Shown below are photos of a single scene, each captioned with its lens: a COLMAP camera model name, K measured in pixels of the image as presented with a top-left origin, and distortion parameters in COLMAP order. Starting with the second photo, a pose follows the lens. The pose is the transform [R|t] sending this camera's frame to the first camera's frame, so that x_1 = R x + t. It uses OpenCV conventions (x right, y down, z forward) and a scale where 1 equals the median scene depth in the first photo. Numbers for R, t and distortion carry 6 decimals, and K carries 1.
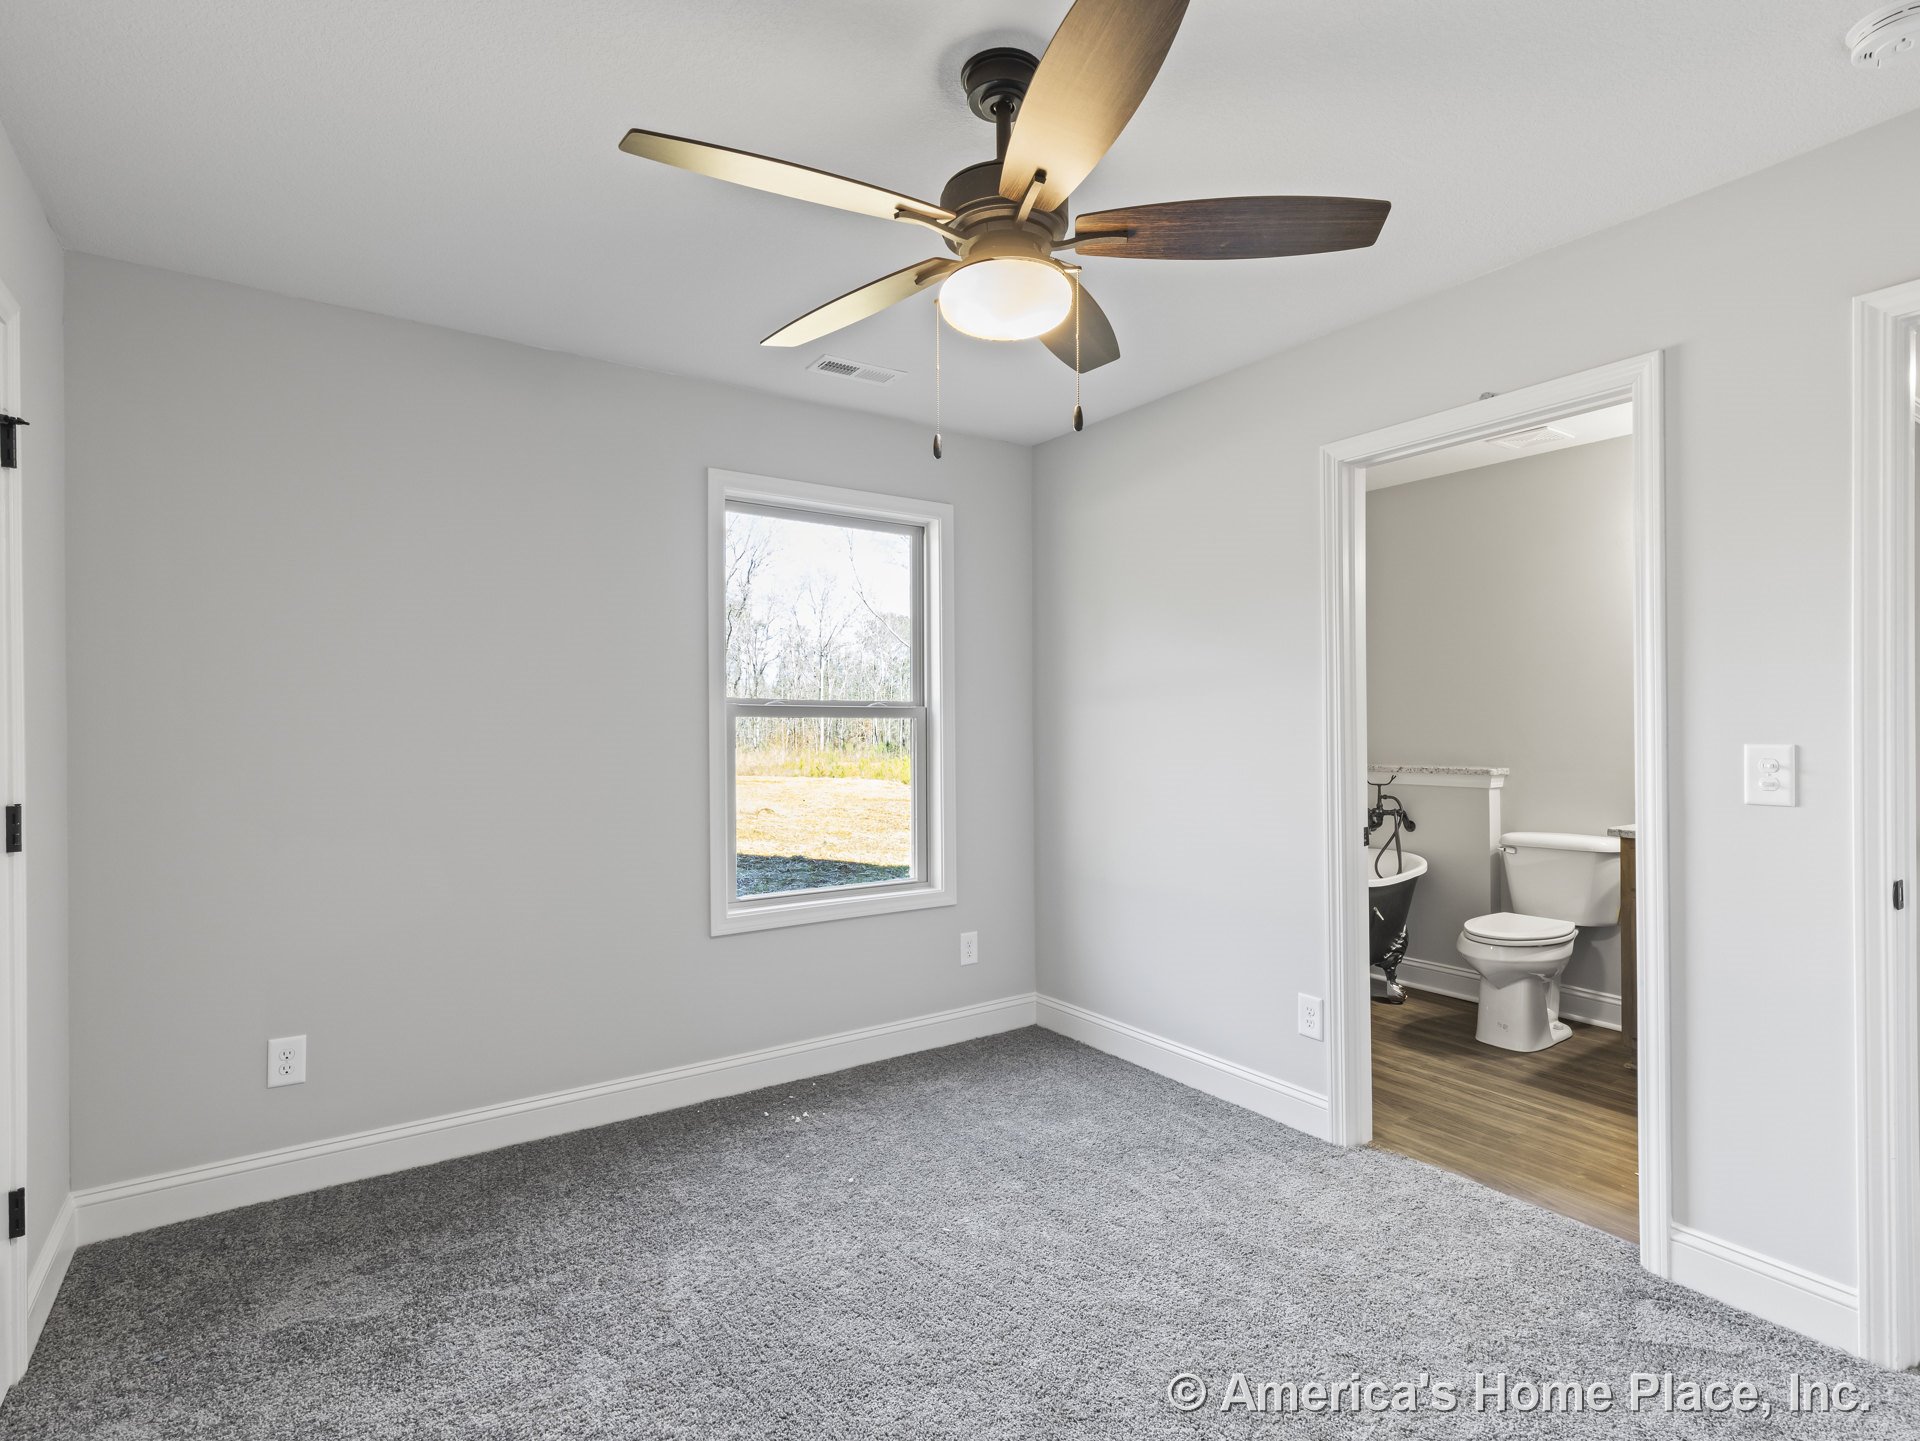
lens RADIAL K [[976.2, 0, 972.0], [0, 976.2, 720.4], [0, 0, 1]] dist [0.007094, -0.000334]
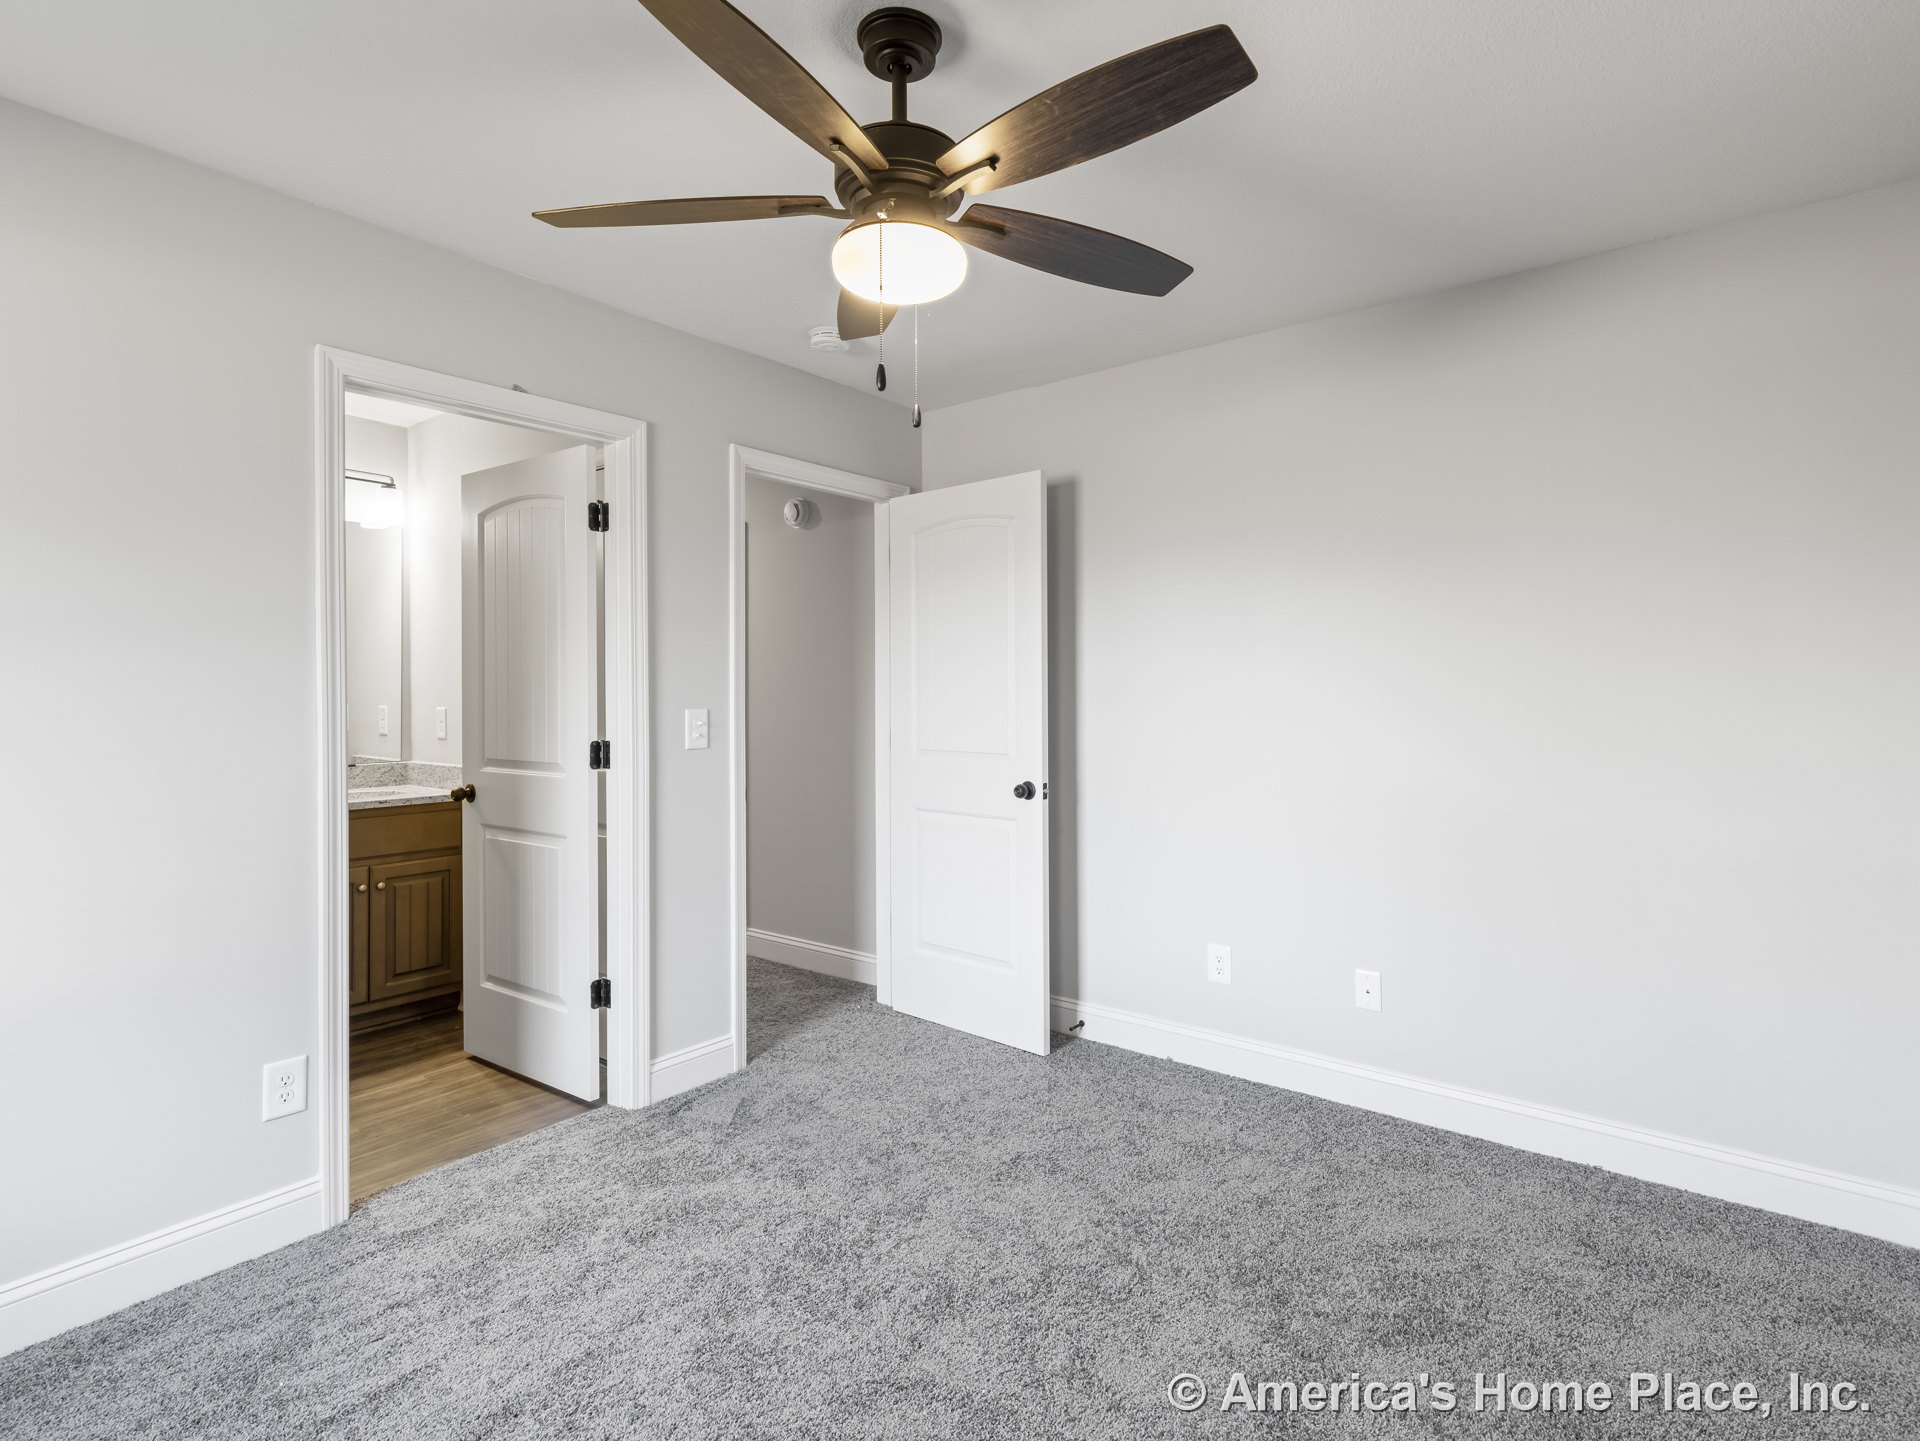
lens RADIAL K [[996.2, 0, 972.7], [0, 996.2, 706.8], [0, 0, 1]] dist [-0.003235, -0.000247]
pose [[-0.300086, -0.001837, 0.953910, -0.614681], [0.014180, 0.999879, 0.006386, 0.012458], [-0.953807, 0.015443, -0.300023, 0.810509]]
